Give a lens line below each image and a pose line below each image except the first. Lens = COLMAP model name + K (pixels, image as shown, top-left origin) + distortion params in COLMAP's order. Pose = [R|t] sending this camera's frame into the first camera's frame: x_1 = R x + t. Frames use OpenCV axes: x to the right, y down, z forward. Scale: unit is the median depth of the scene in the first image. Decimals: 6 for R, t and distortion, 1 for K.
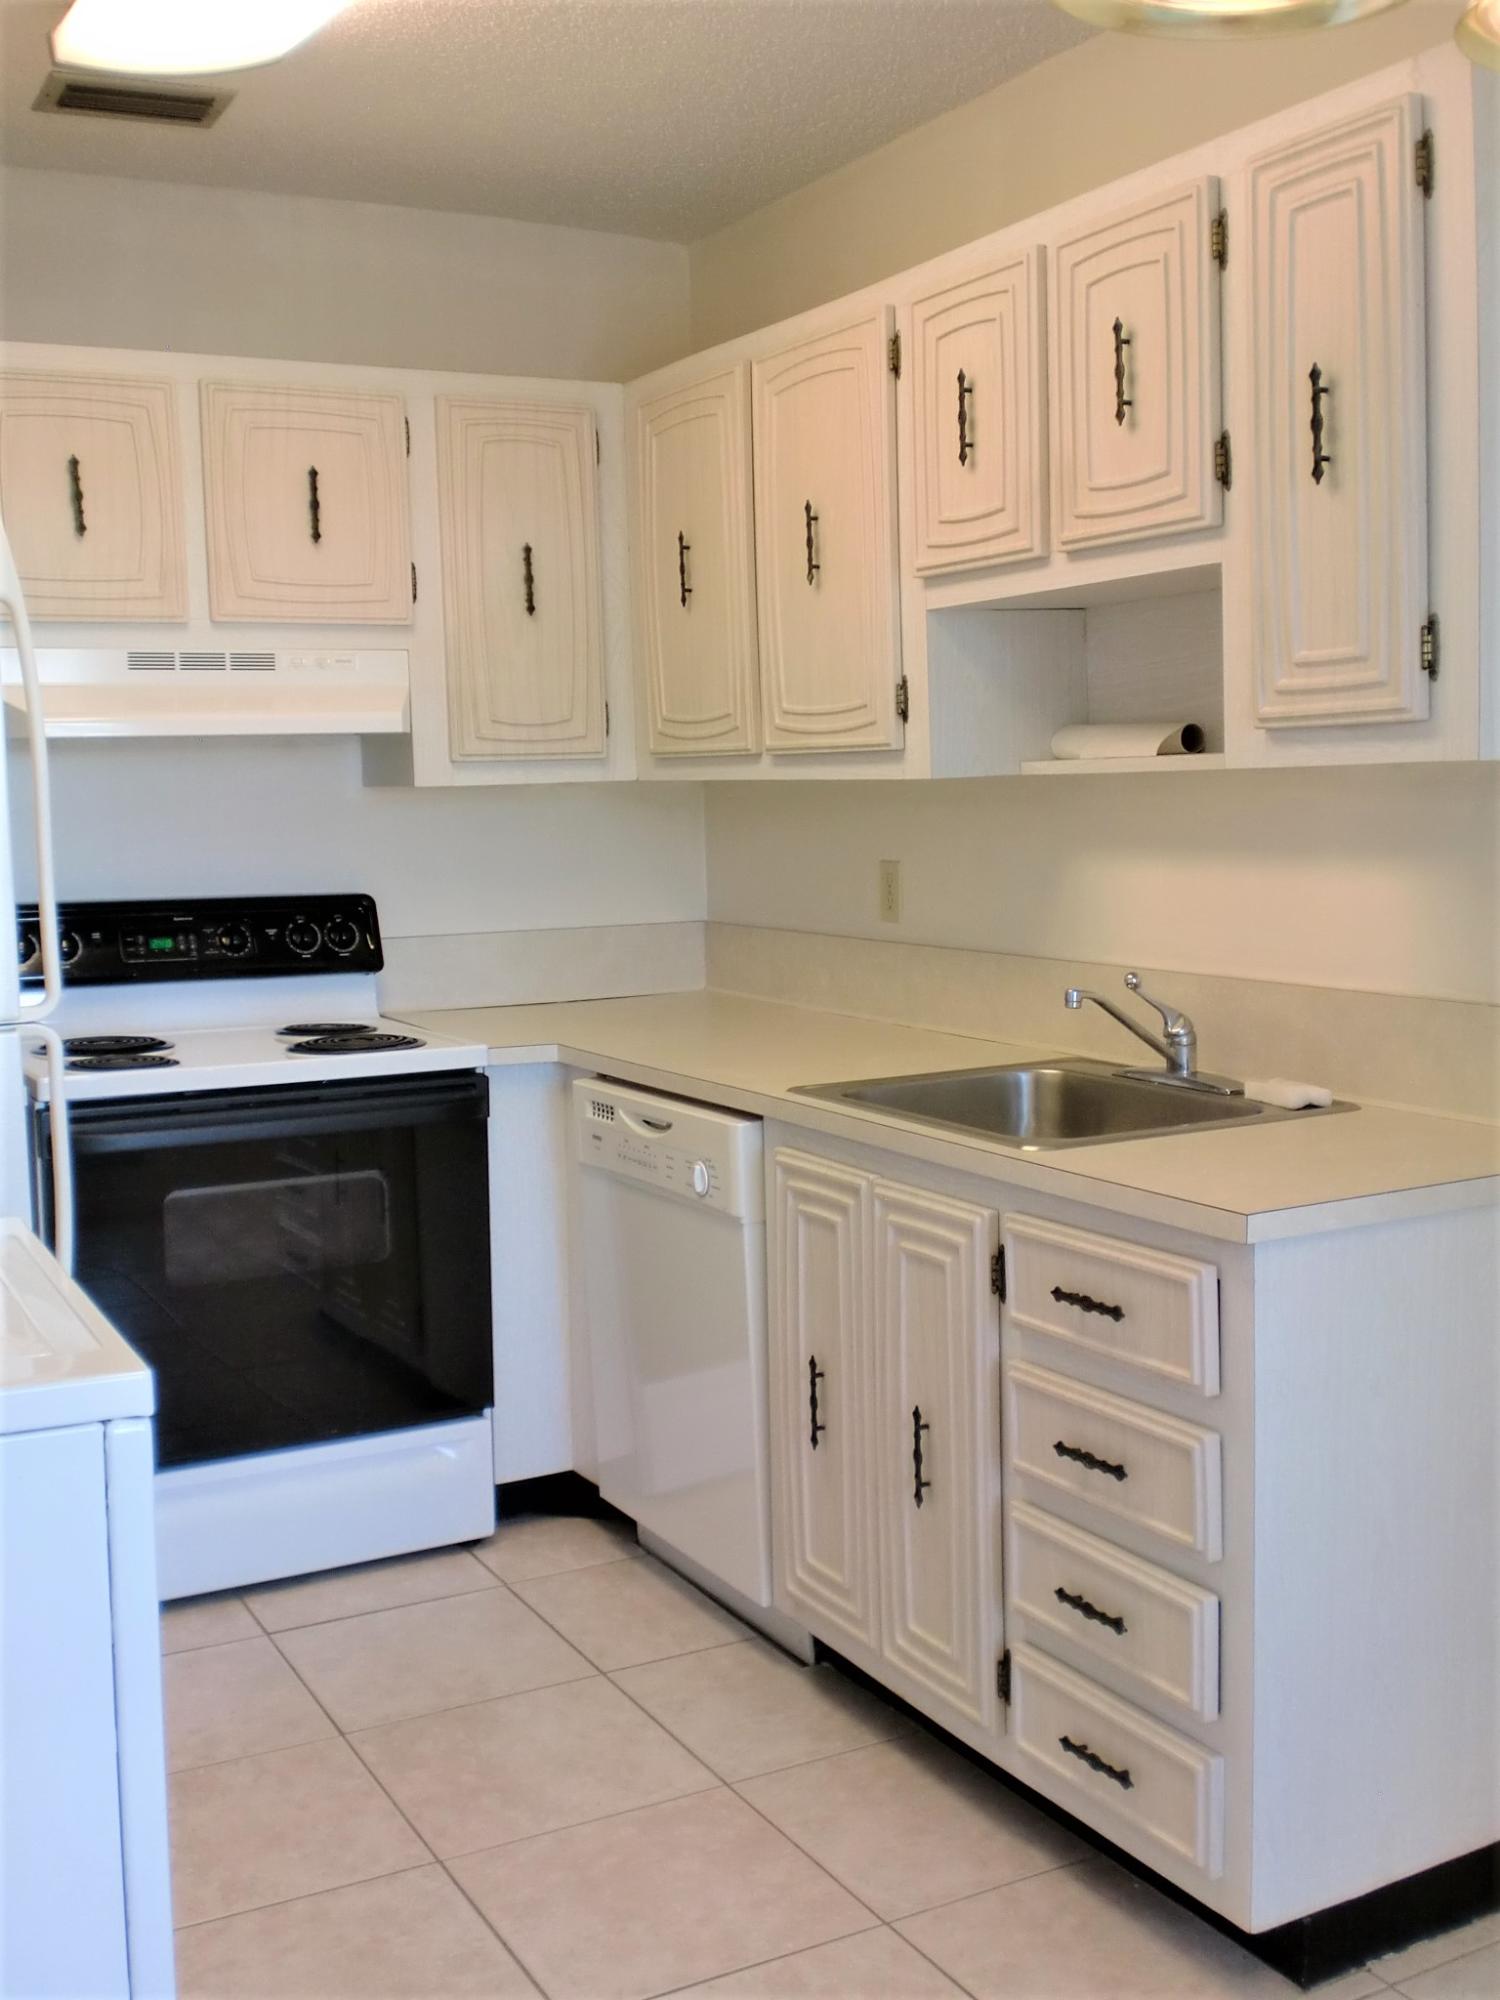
lens RADIAL K [[2063.9, 0, 745.7], [0, 2063.9, 997.8], [0, 0, 1]] dist [-0.026957, 0.000000]
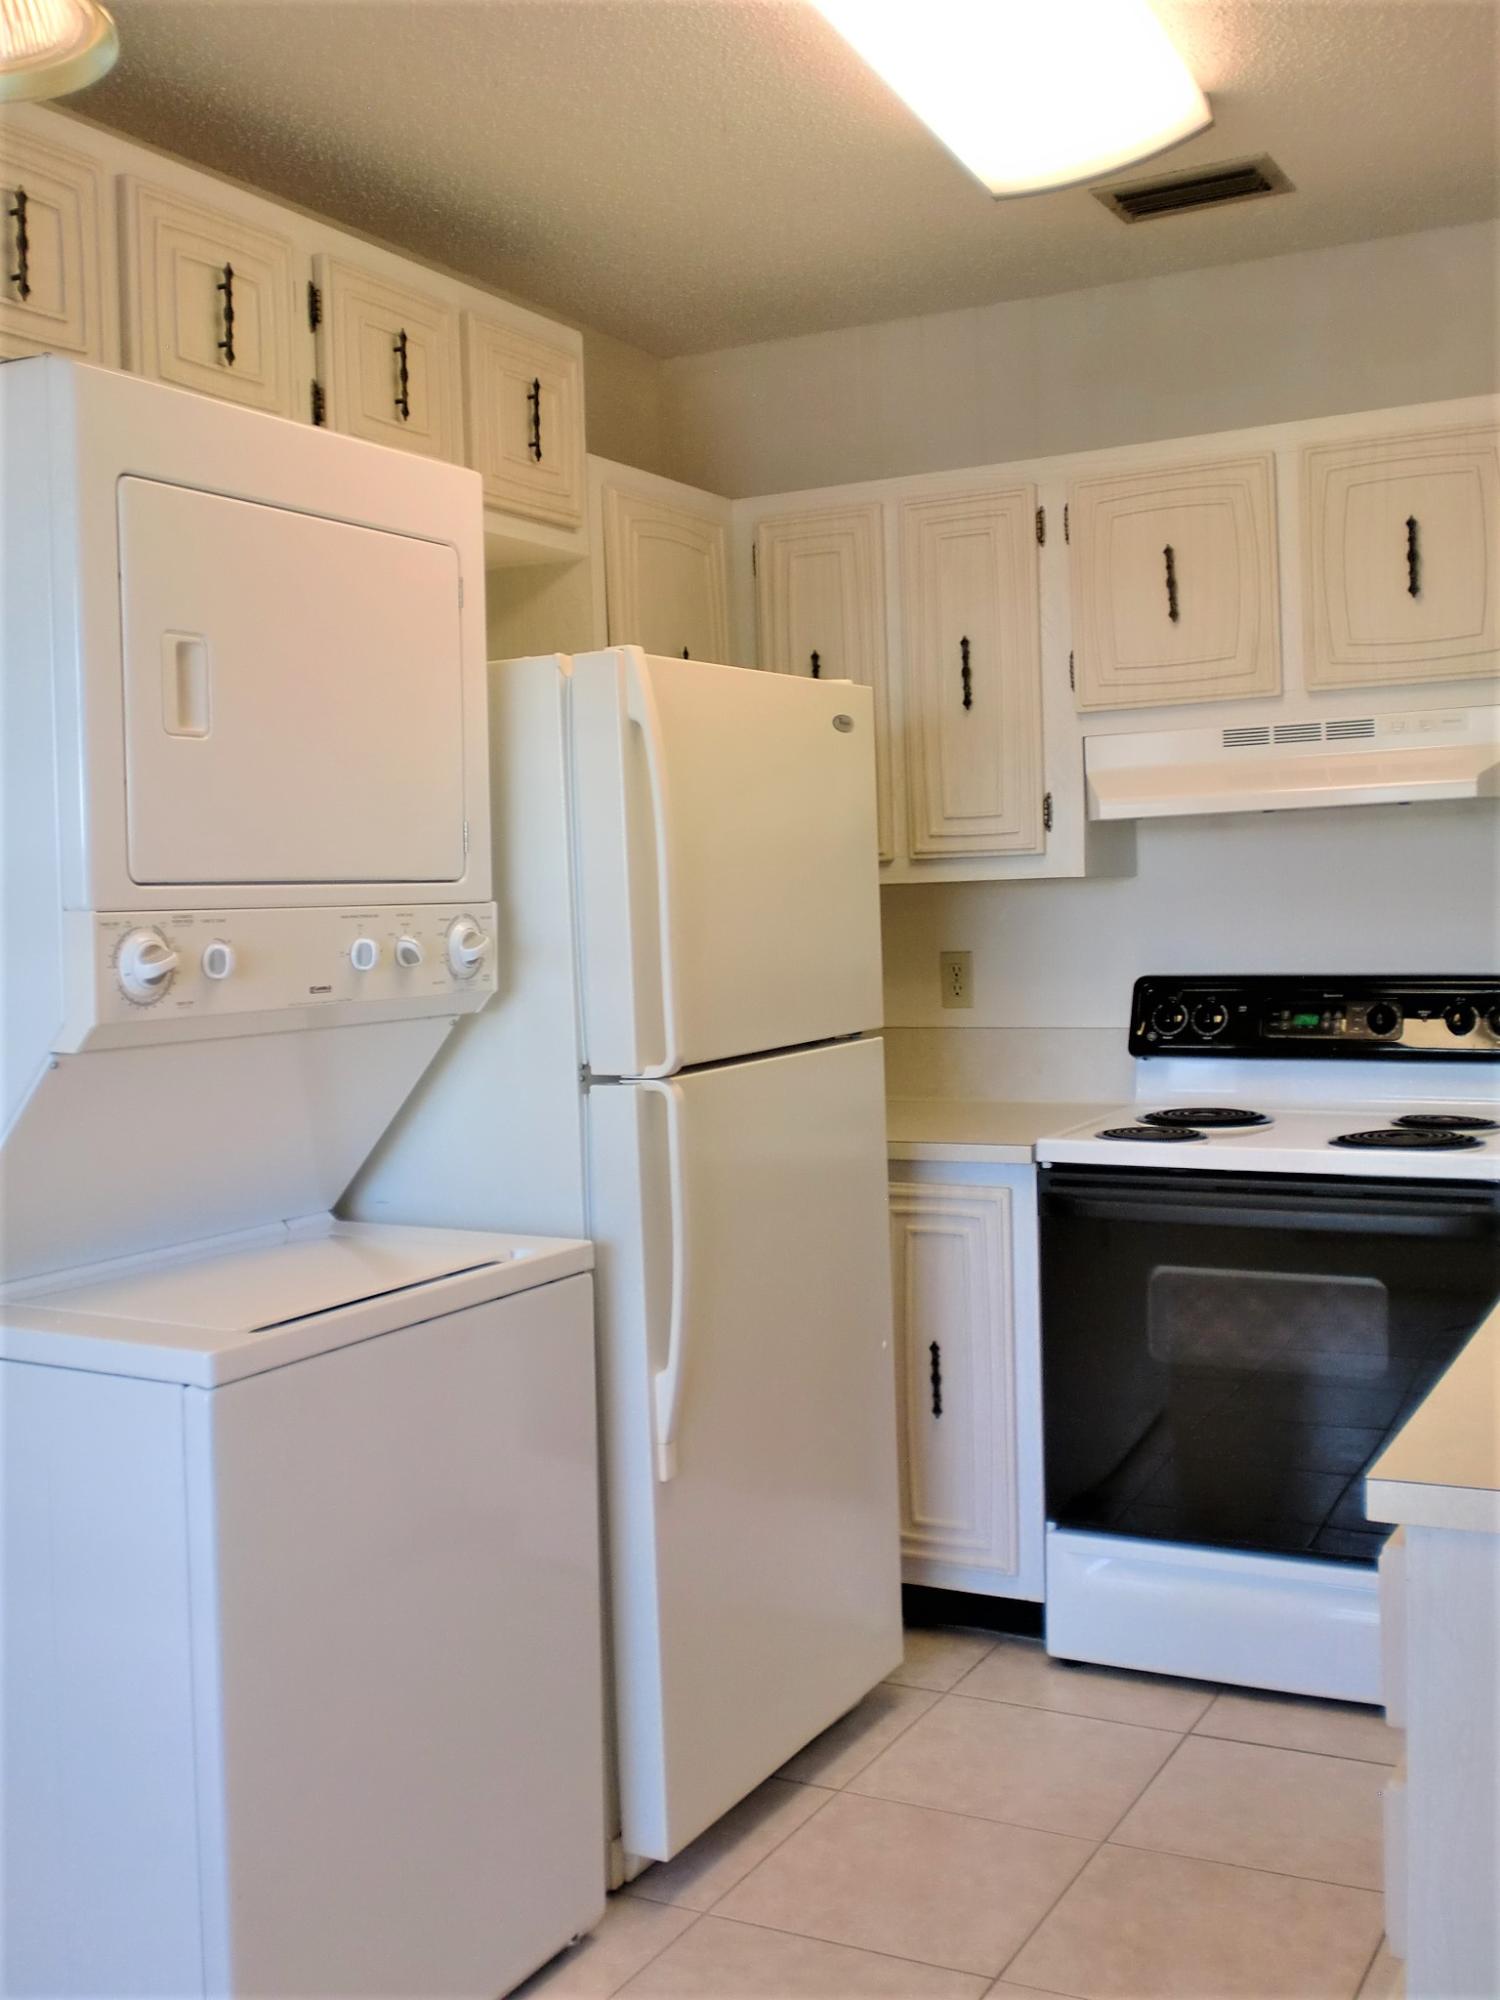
lens RADIAL K [[2063.9, 0, 745.5], [0, 2063.9, 996.2], [0, 0, 1]] dist [-0.026957, 0.000000]
pose [[0.548229, 0.039259, -0.835407, 0.412741], [-0.061737, 0.998072, 0.006389, -0.028999], [0.834047, 0.048072, 0.549595, 0.250668]]
